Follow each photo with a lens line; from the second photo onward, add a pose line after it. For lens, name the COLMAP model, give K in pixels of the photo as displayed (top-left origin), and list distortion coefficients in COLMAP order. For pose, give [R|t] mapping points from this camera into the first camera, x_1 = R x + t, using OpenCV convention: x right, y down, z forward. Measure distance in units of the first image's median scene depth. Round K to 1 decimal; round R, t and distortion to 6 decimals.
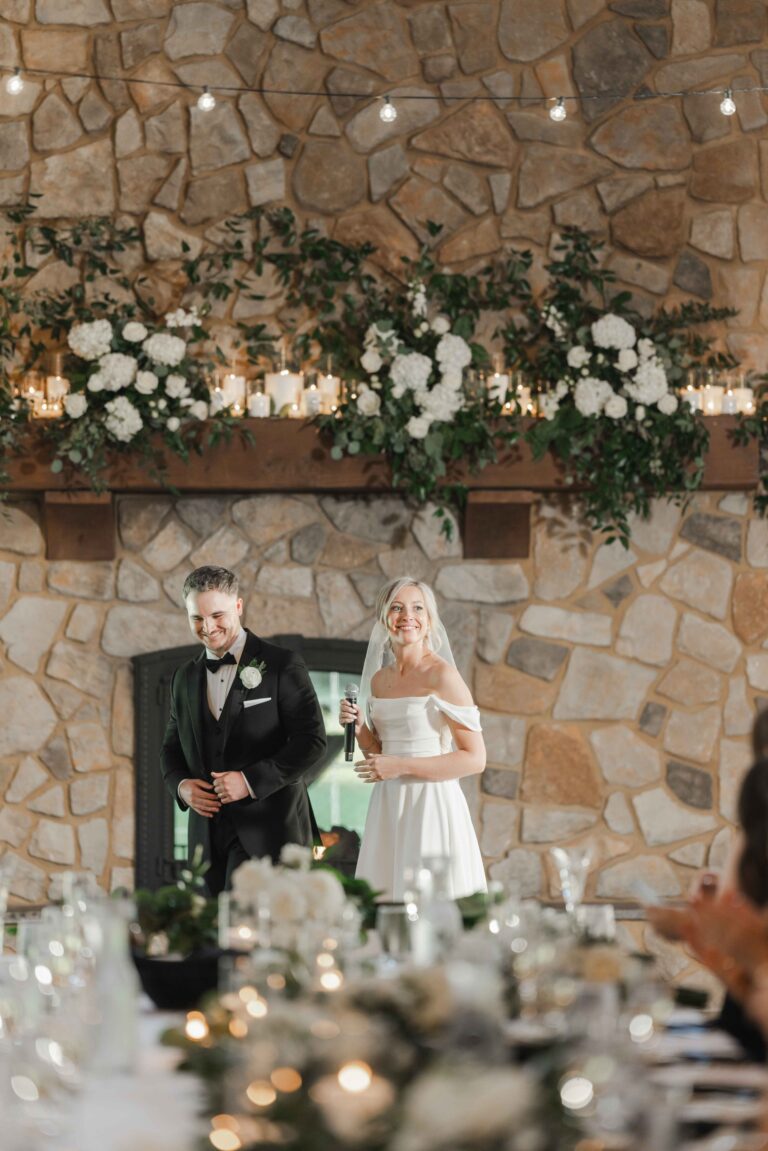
lens RADIAL K [[4469.2, 0, 381.5], [0, 4469.2, 625.5], [0, 0, 1]] dist [0.159242, 0.000000]
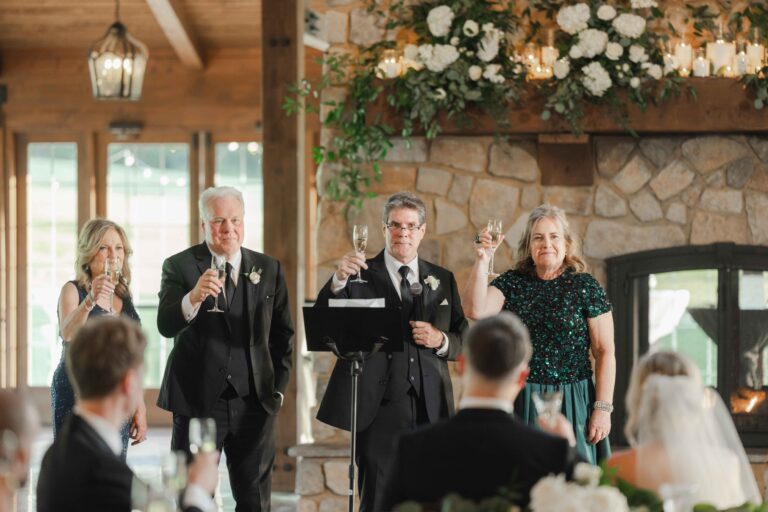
lens RADIAL K [[2982.1, 0, 427.2], [0, 2982.1, 292.5], [0, 0, 1]] dist [0.159242, 0.000000]
pose [[0.986368, 0.007280, -0.164395, 0.037521], [-0.001839, 0.999446, 0.033227, -0.012195], [0.164546, -0.032471, 0.985835, 0.119840]]
